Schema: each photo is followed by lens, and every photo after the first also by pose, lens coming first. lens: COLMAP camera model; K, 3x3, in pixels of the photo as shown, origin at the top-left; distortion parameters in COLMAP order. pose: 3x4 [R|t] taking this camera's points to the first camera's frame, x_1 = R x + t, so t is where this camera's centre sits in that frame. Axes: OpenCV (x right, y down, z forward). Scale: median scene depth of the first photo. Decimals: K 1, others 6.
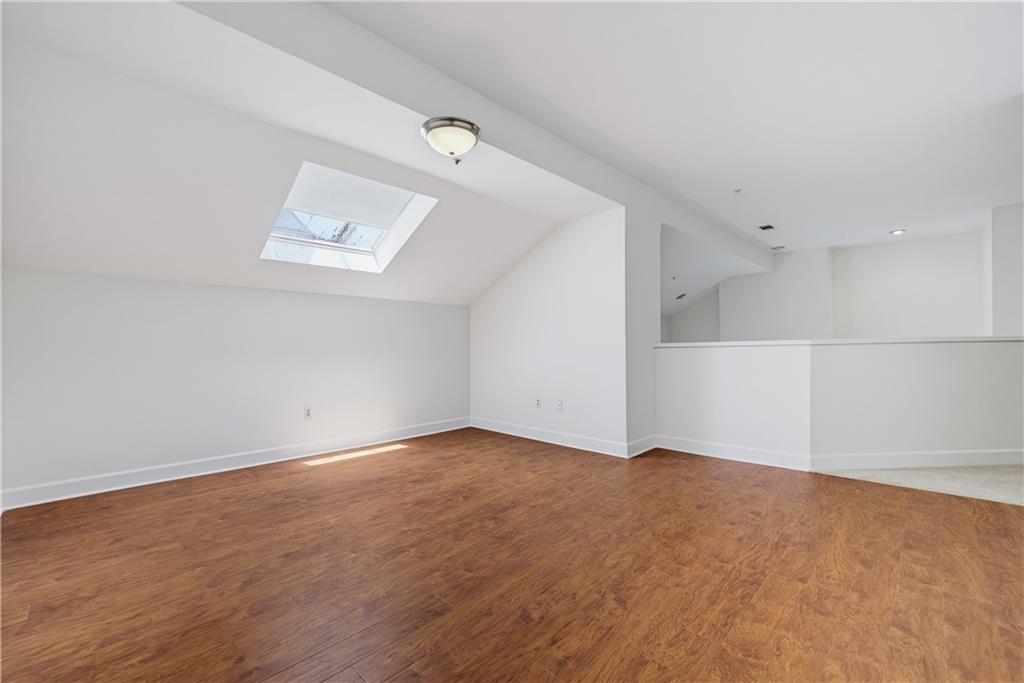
lens RADIAL K [[435.5, 0, 508.5], [0, 435.5, 343.7], [0, 0, 1]] dist [0.012105, -0.001083]
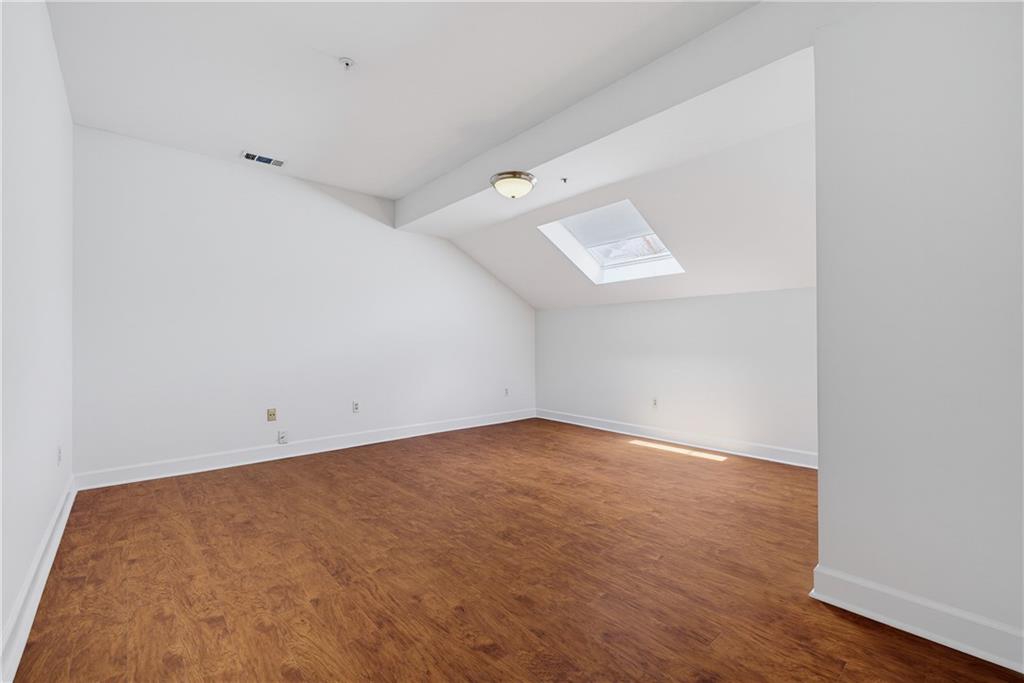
lens RADIAL K [[435.5, 0, 510.0], [0, 435.5, 341.7], [0, 0, 1]] dist [0.012105, -0.001083]
pose [[-0.086667, -0.002301, -0.996235, 1.311051], [0.004520, 0.999986, -0.002702, -0.006733], [0.996227, -0.004737, -0.086655, 1.254808]]
